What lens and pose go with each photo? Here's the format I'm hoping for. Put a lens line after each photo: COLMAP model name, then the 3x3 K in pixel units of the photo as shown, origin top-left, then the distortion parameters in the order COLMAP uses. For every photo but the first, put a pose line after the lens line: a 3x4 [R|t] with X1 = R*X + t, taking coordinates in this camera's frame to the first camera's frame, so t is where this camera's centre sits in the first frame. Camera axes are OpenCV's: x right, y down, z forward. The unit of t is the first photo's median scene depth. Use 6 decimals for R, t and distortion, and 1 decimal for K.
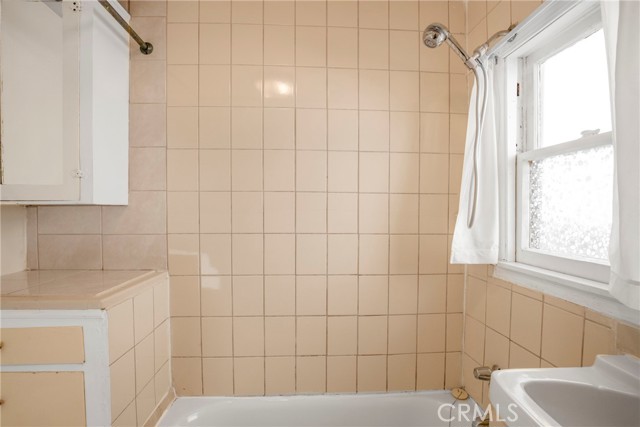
lens RADIAL K [[297.7, 0, 317.8], [0, 297.7, 215.4], [0, 0, 1]] dist [-0.030592, 0.000419]
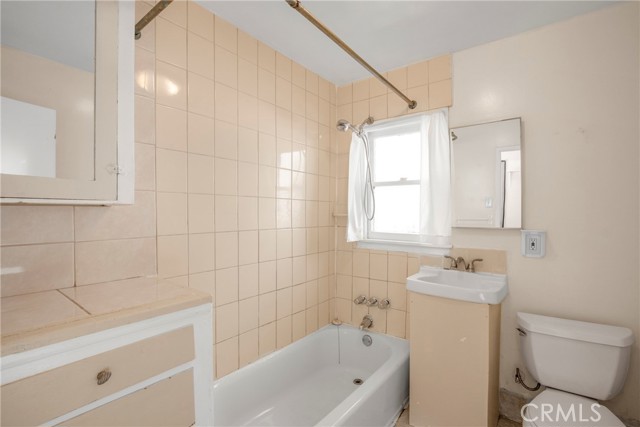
lens RADIAL K [[297.7, 0, 325.8], [0, 297.7, 213.9], [0, 0, 1]] dist [-0.030592, 0.000419]
pose [[0.634174, -0.004938, 0.773174, -0.906716], [0.009766, 0.999951, -0.001624, -0.002694], [-0.773128, 0.008581, 0.634191, -0.025013]]
